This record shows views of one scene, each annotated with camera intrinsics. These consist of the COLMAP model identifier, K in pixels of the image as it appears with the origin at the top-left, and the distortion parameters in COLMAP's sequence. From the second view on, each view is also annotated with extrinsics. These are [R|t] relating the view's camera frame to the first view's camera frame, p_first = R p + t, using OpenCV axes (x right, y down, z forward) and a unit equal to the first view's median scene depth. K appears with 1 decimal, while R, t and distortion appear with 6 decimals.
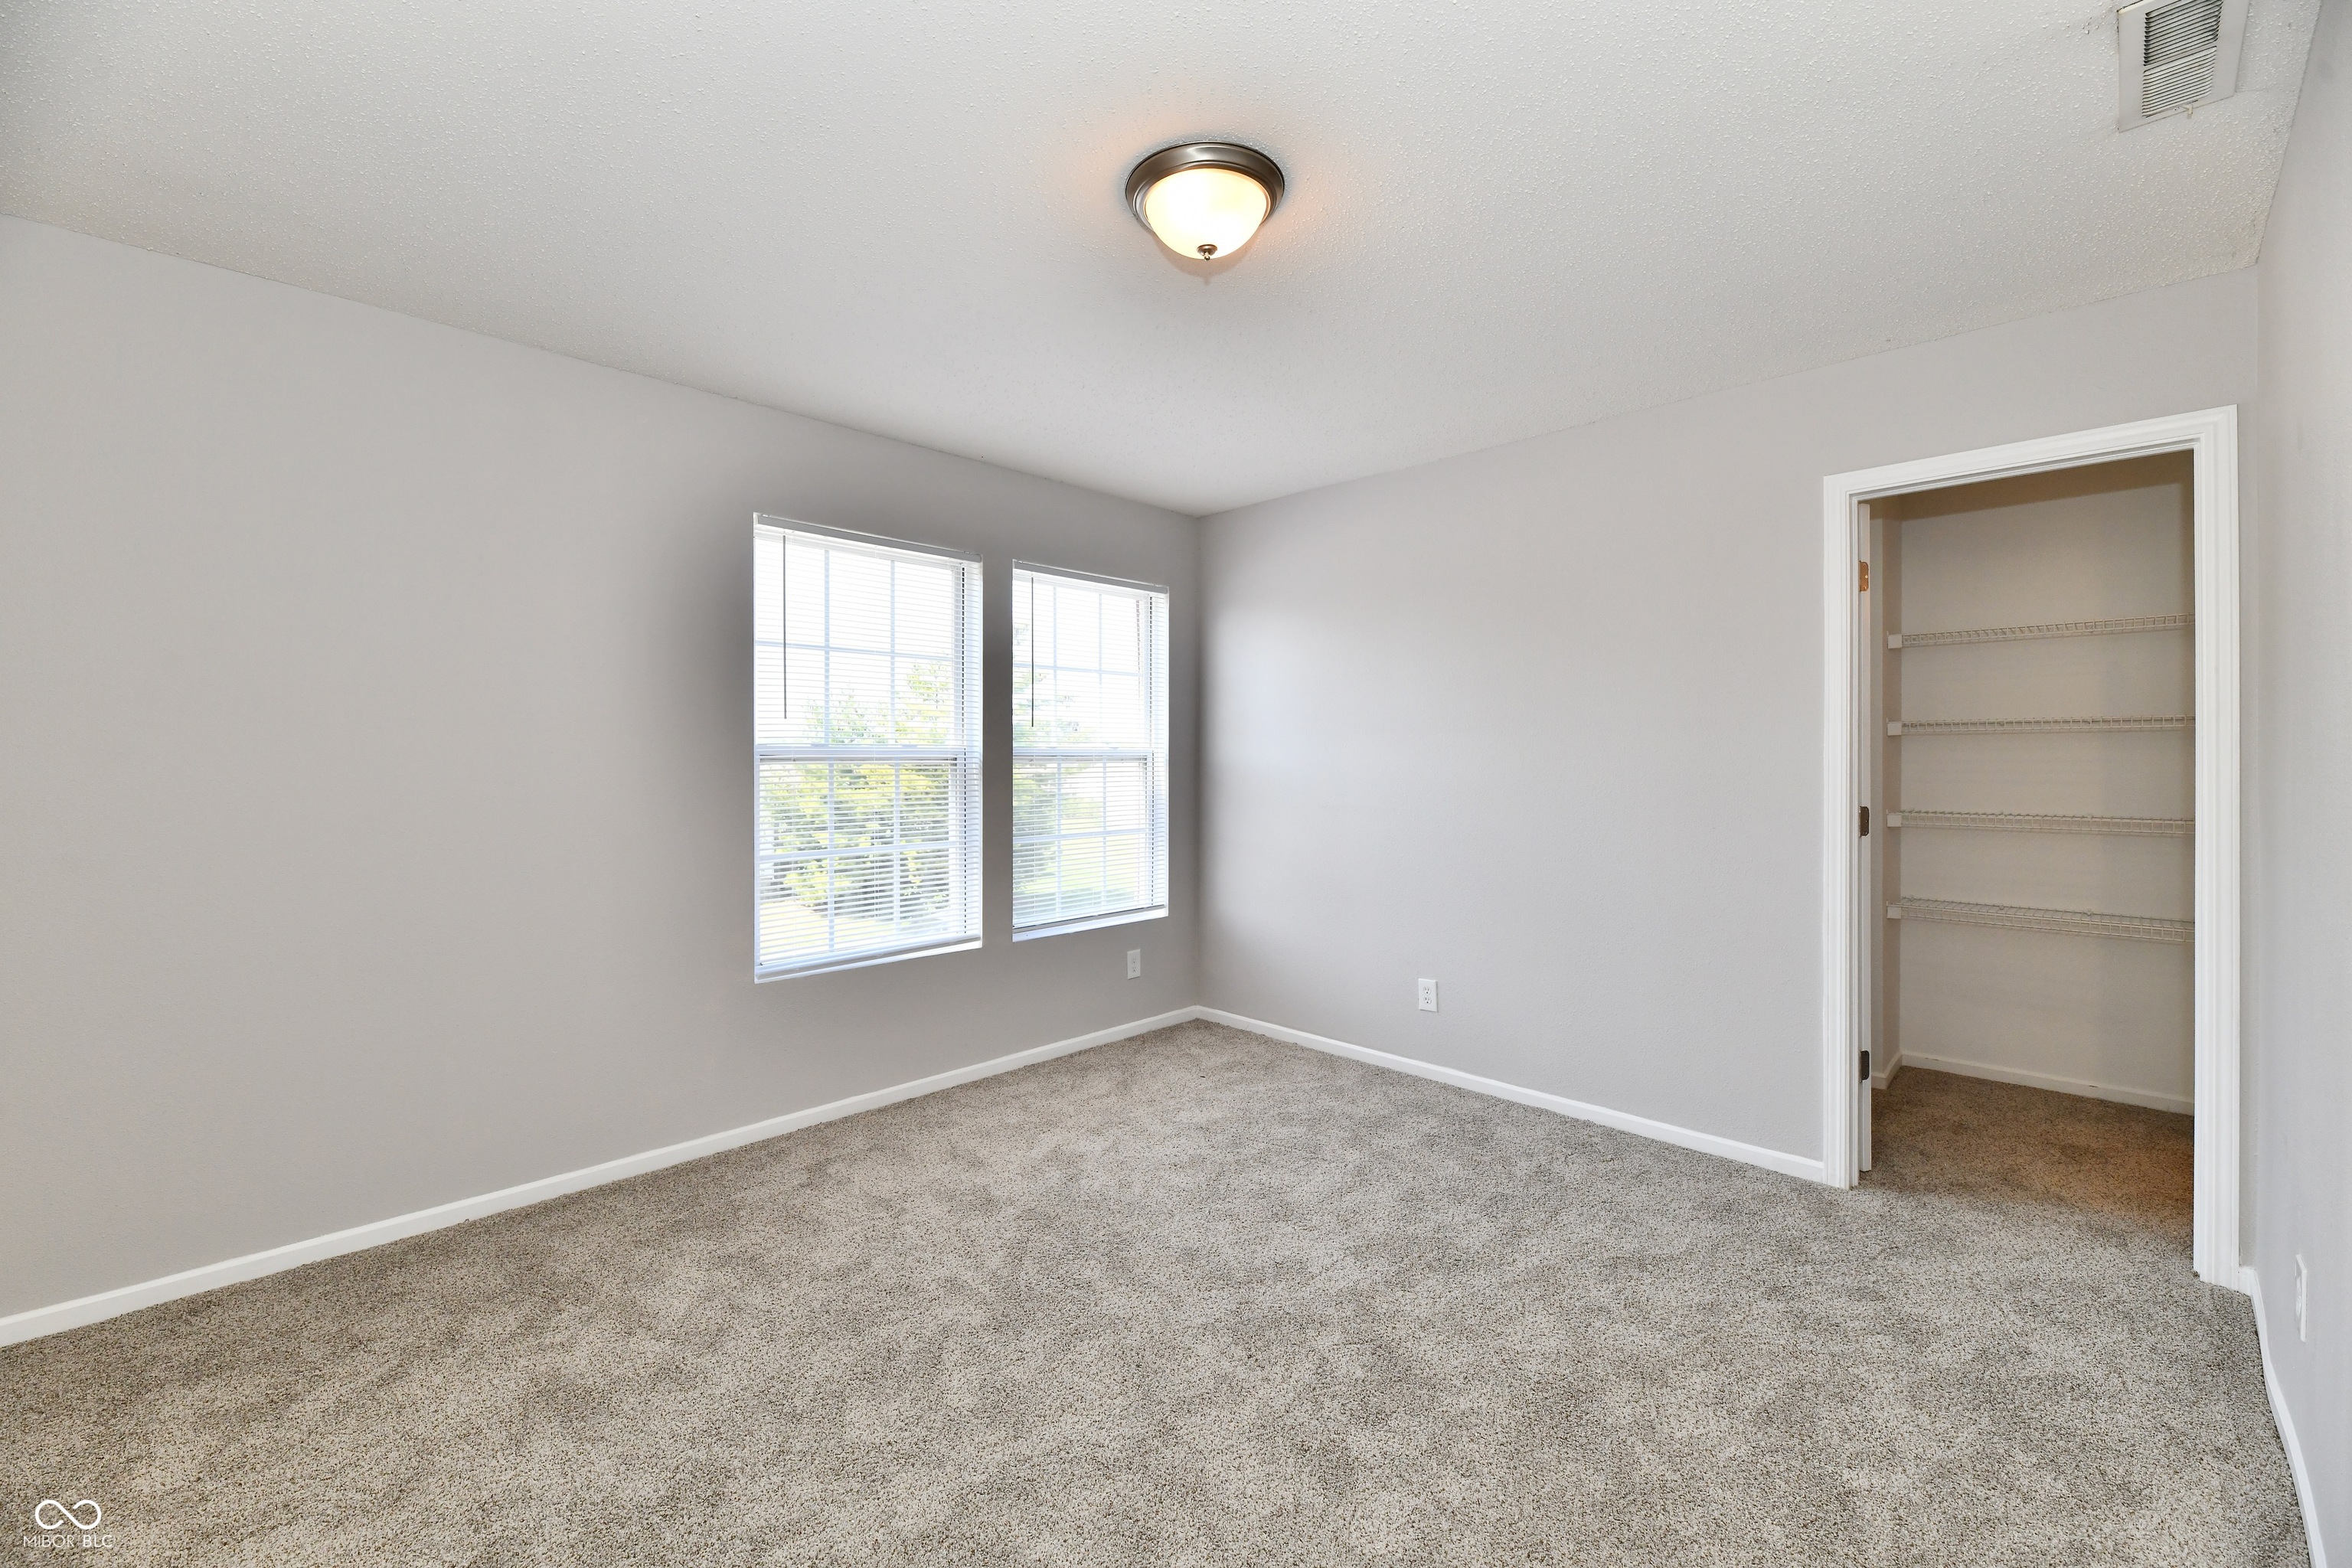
lens RADIAL K [[958.1, 0, 1170.2], [0, 958.1, 763.2], [0, 0, 1]] dist [-0.004181, -0.003640]
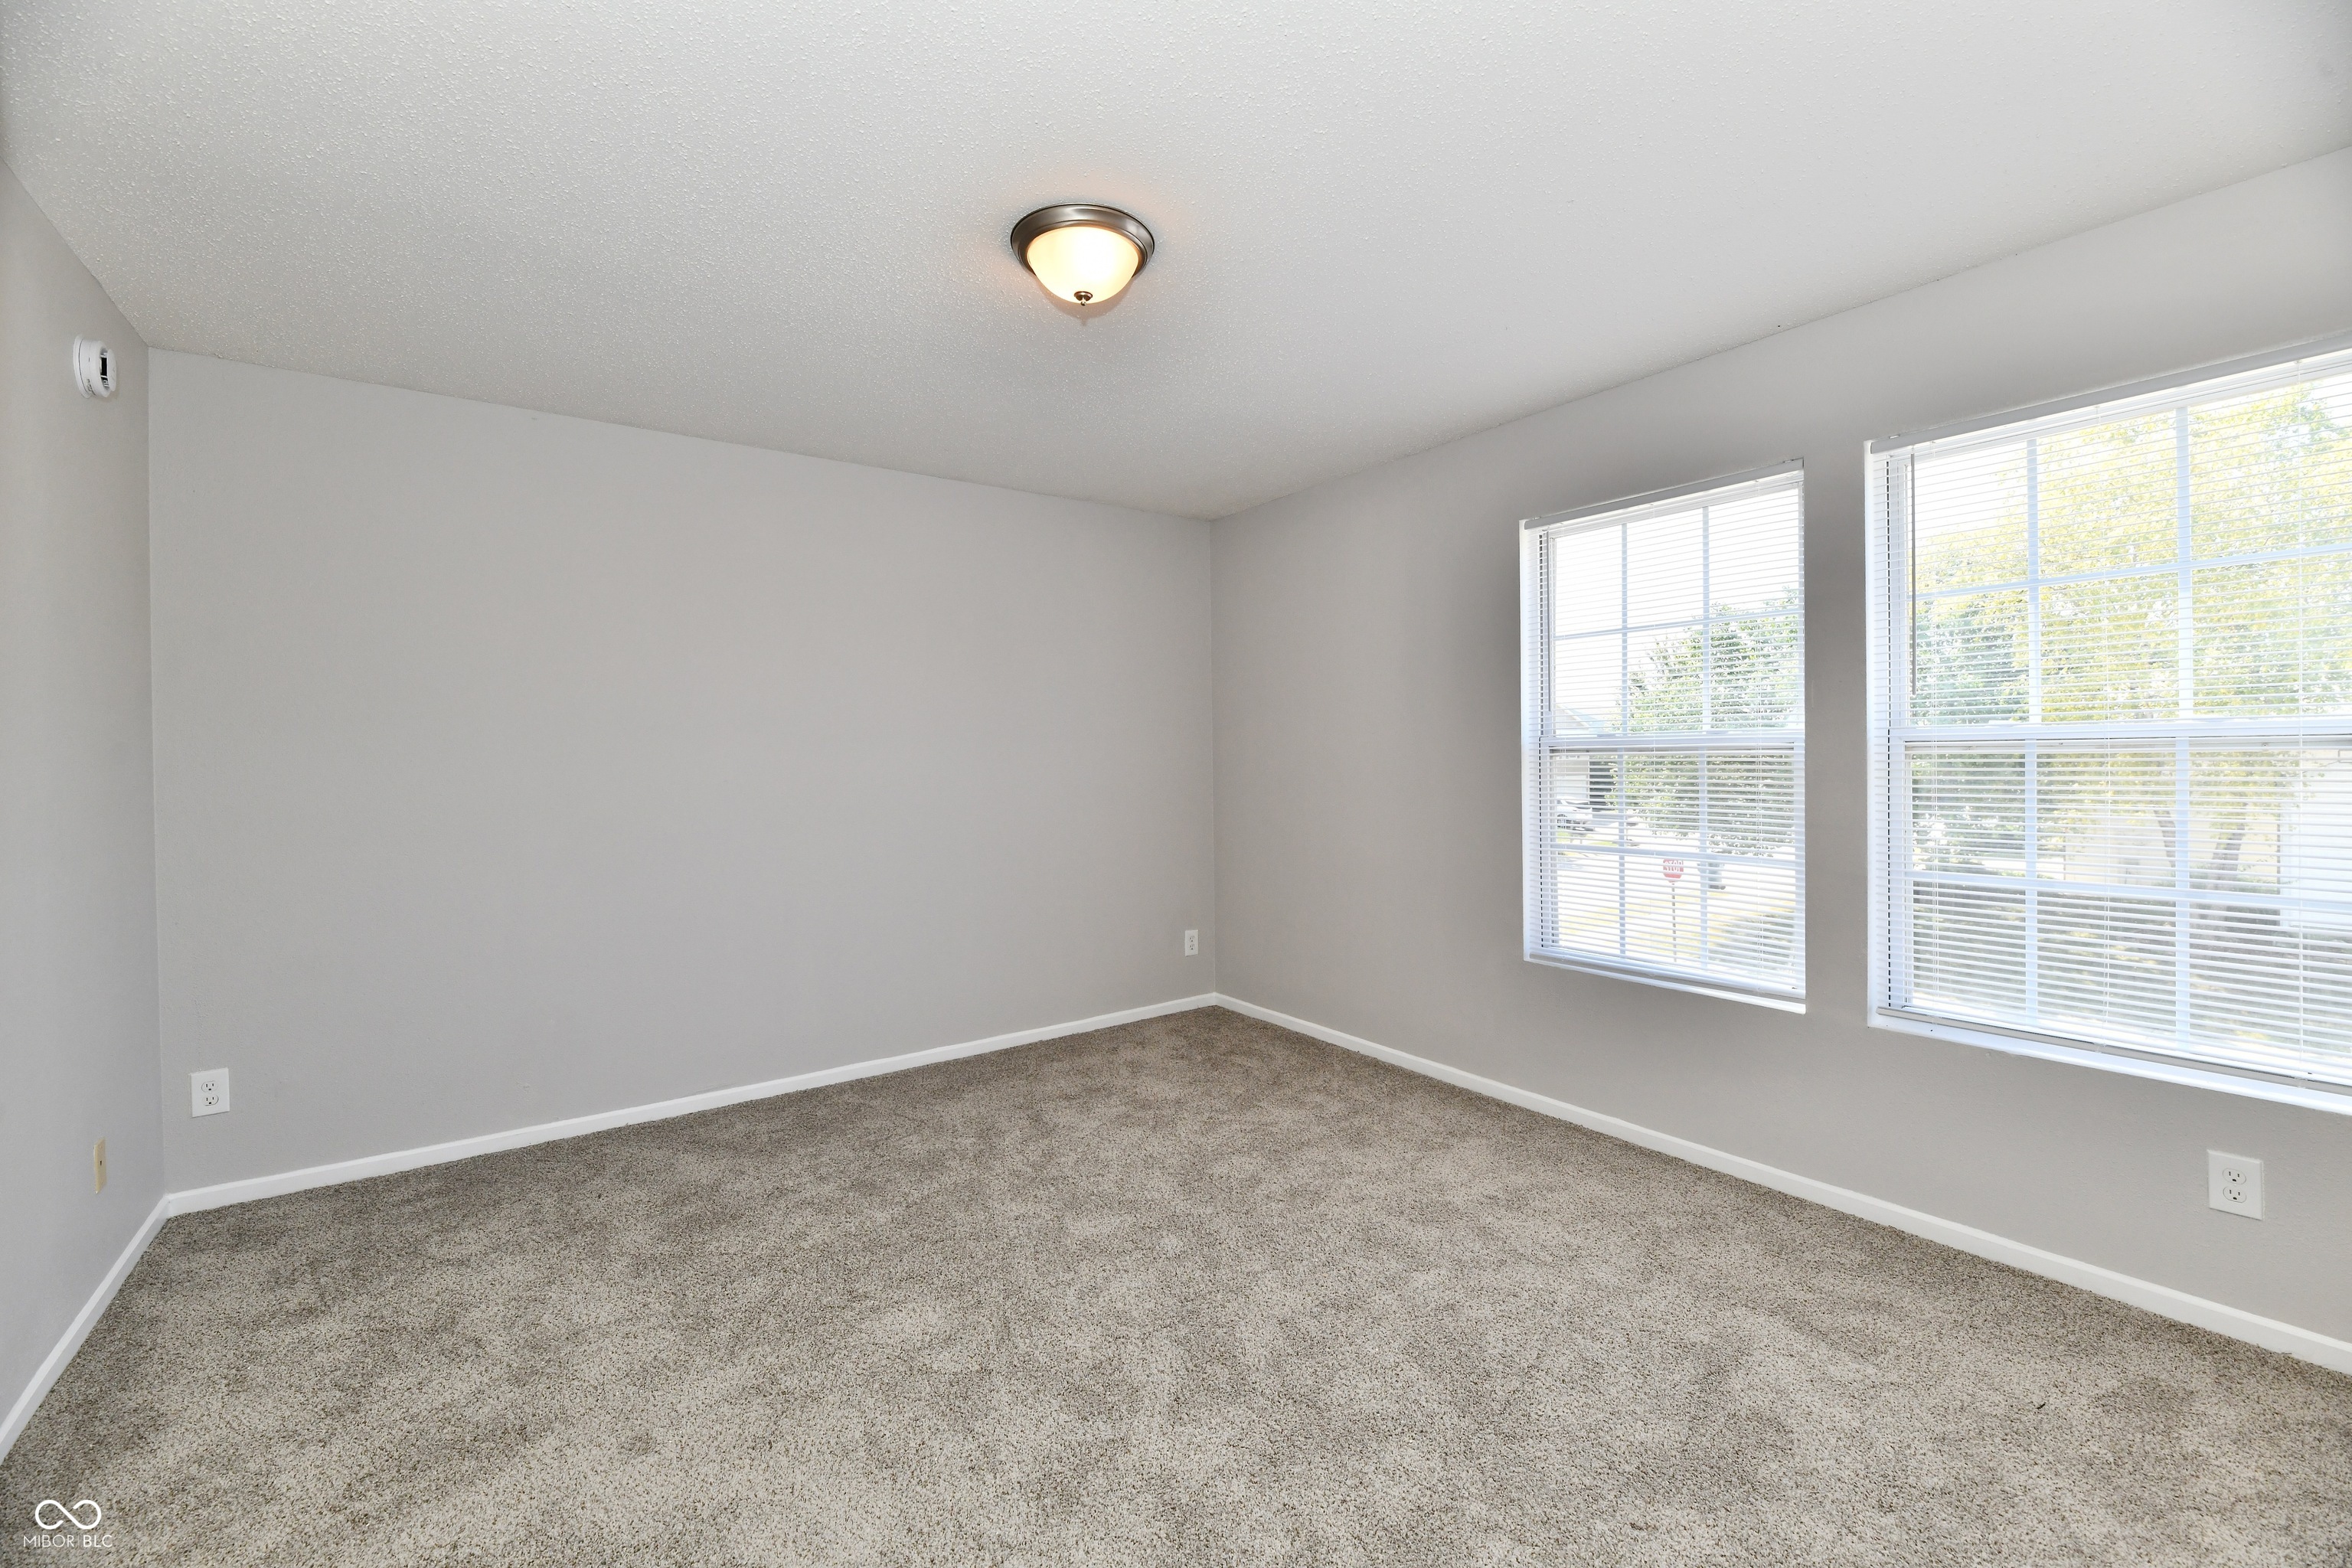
lens RADIAL K [[958.1, 0, 1170.2], [0, 958.1, 763.2], [0, 0, 1]] dist [-0.004181, -0.003640]
pose [[-0.160817, 0.018849, -0.986804, 0.638929], [0.016763, 0.999726, 0.016364, -0.014305], [0.986842, -0.013910, -0.161089, 0.733678]]
